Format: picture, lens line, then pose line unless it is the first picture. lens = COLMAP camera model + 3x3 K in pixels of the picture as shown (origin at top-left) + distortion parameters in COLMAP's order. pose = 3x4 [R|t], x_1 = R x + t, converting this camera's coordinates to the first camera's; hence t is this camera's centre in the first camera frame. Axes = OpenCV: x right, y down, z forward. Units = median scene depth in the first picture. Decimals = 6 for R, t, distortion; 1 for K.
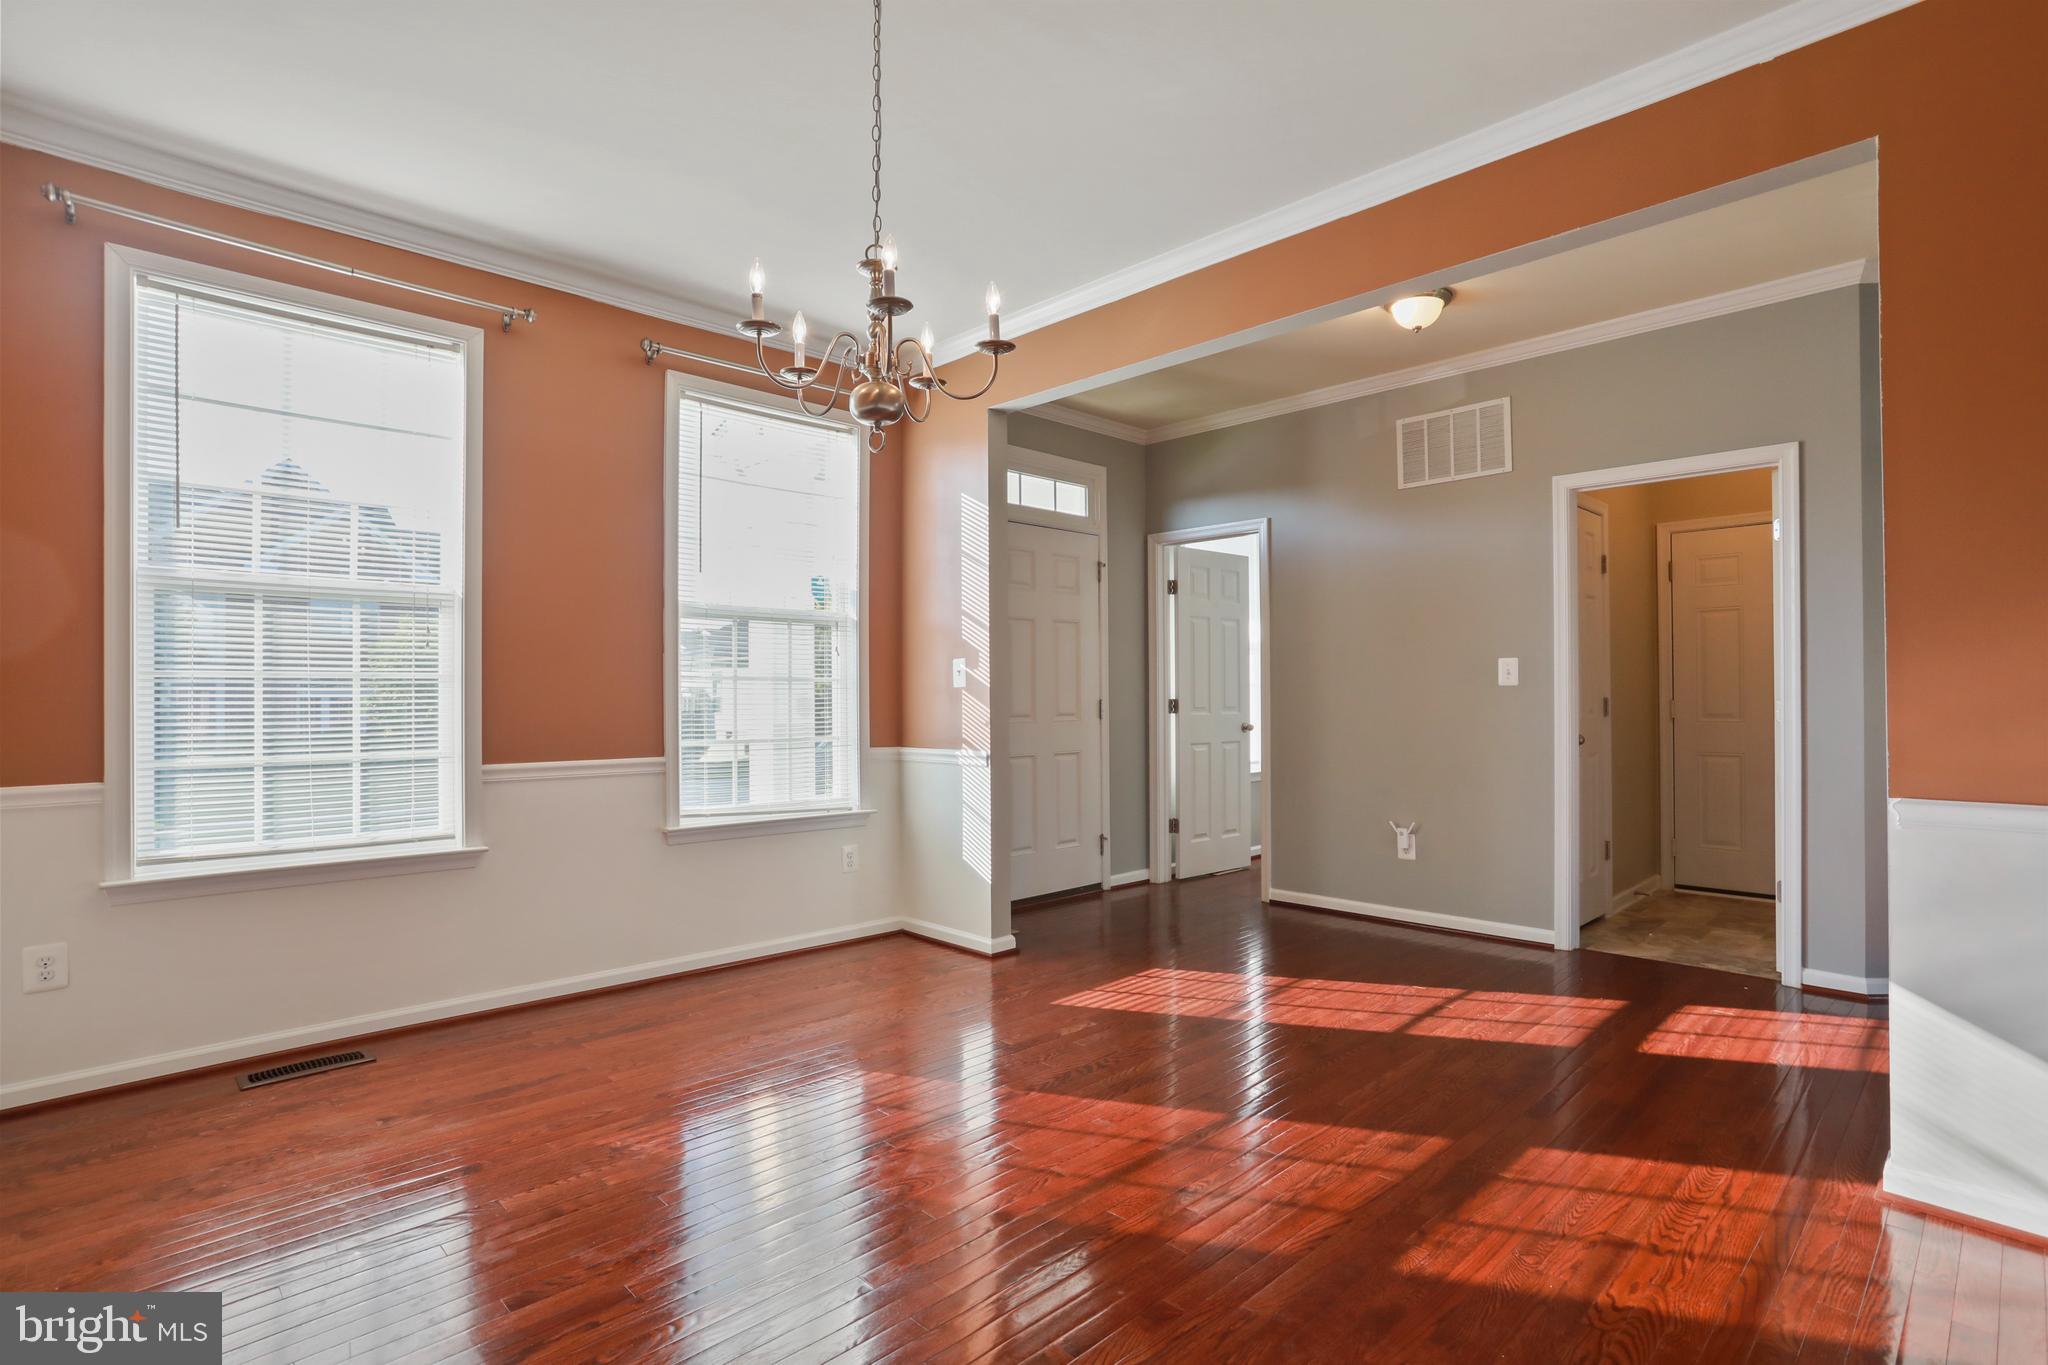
lens RADIAL K [[1019.9, 0, 1015.3], [0, 1019.9, 681.9], [0, 0, 1]] dist [-0.006554, 0.001753]
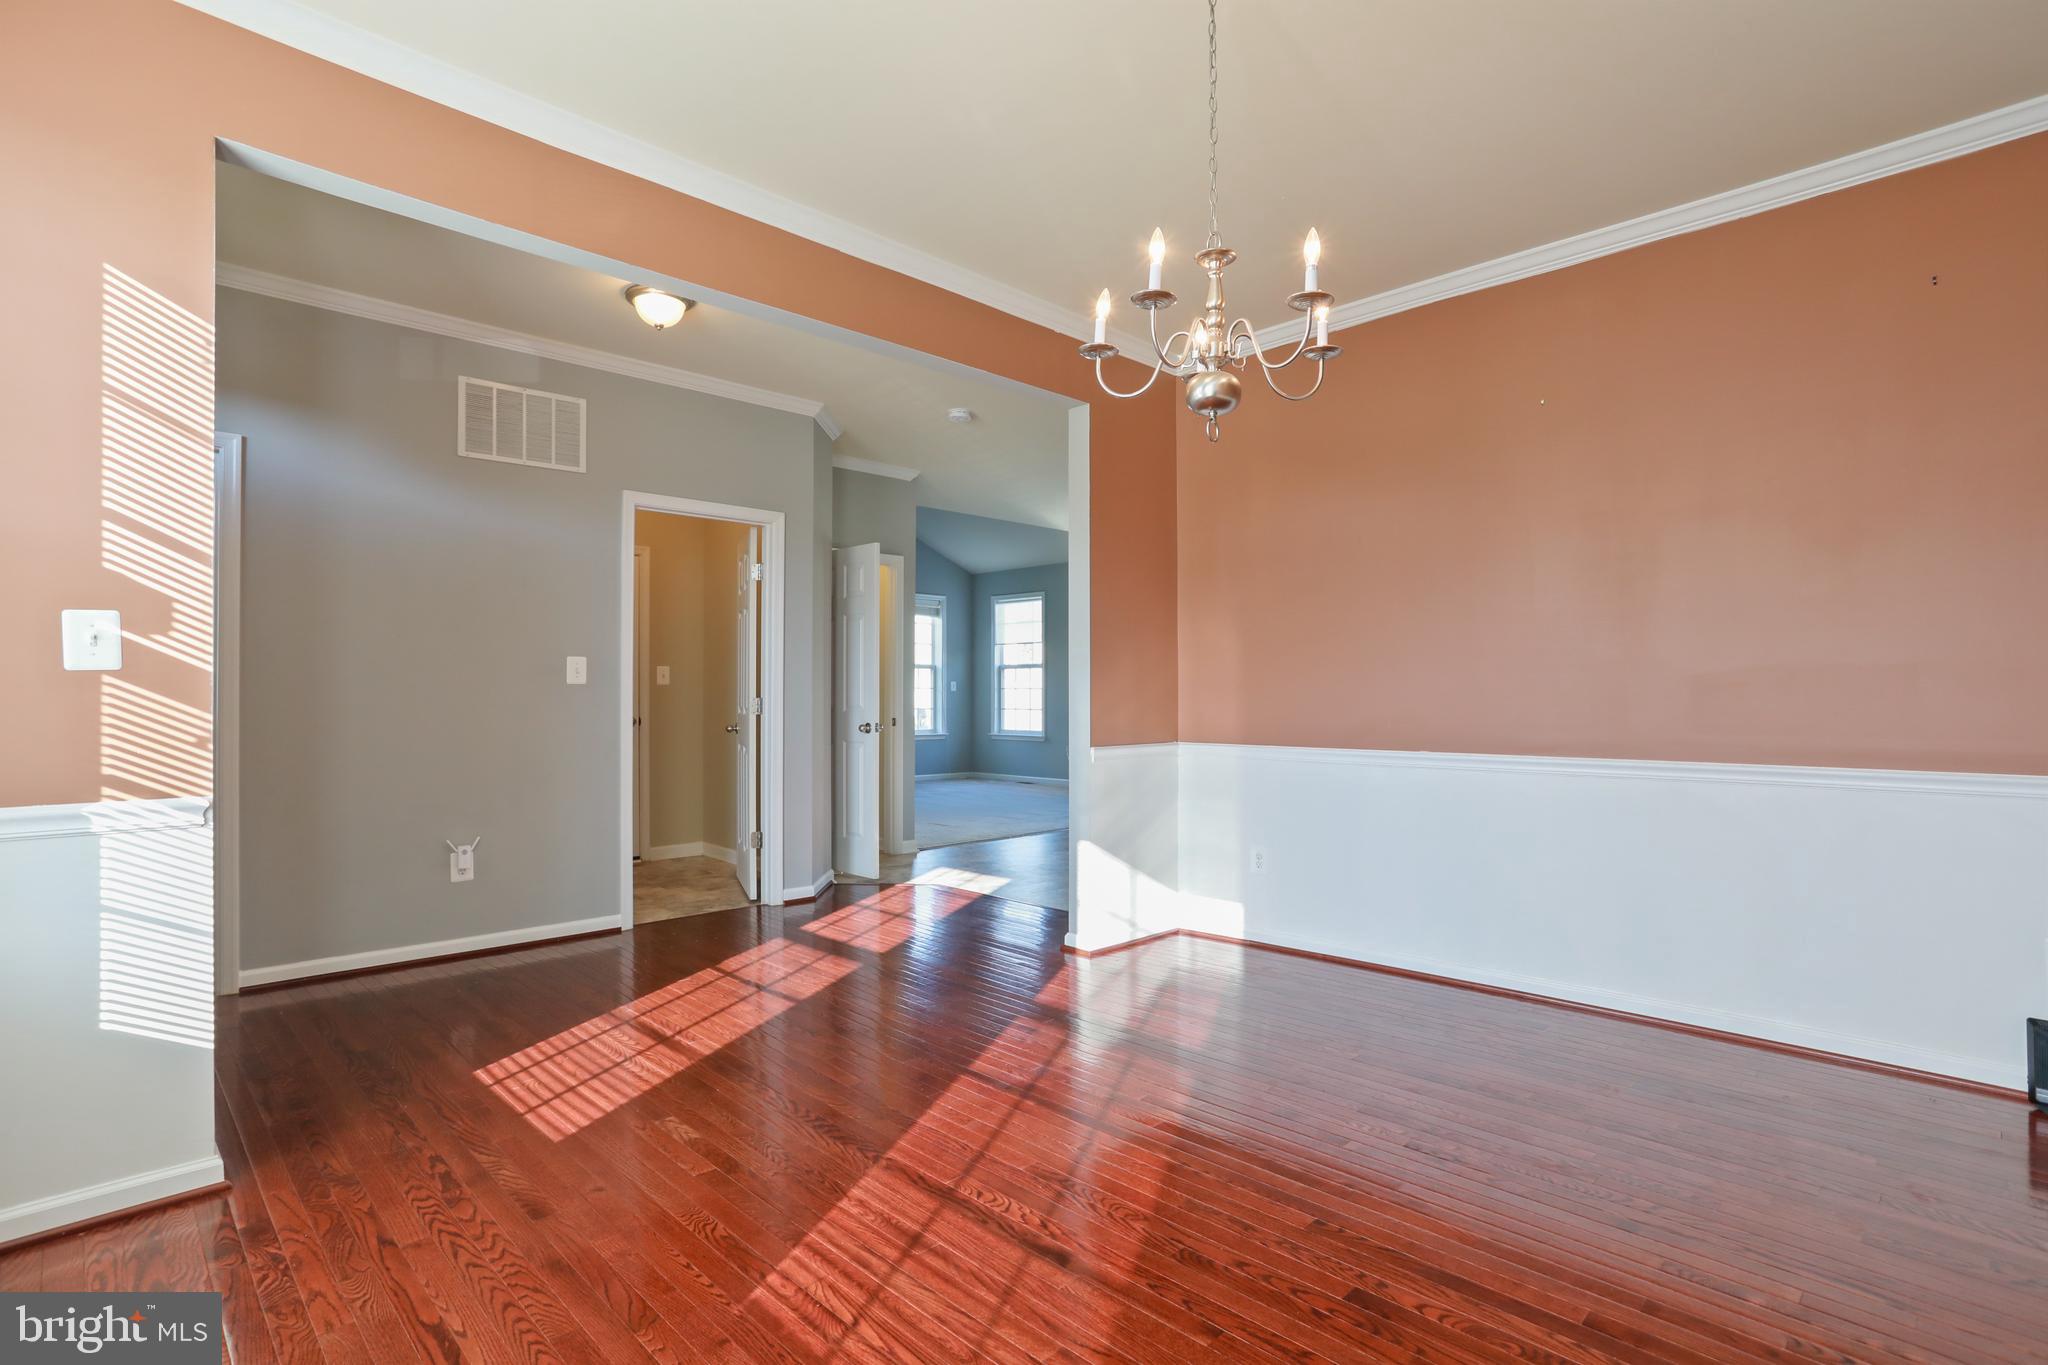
lens RADIAL K [[1019.9, 0, 1029.2], [0, 1019.9, 687.6], [0, 0, 1]] dist [-0.006554, 0.001753]
pose [[-0.011640, 0.012018, 0.999860, -0.546571], [-0.012753, 0.999845, -0.012167, 0.013982], [-0.999851, -0.012892, -0.011485, 0.582652]]
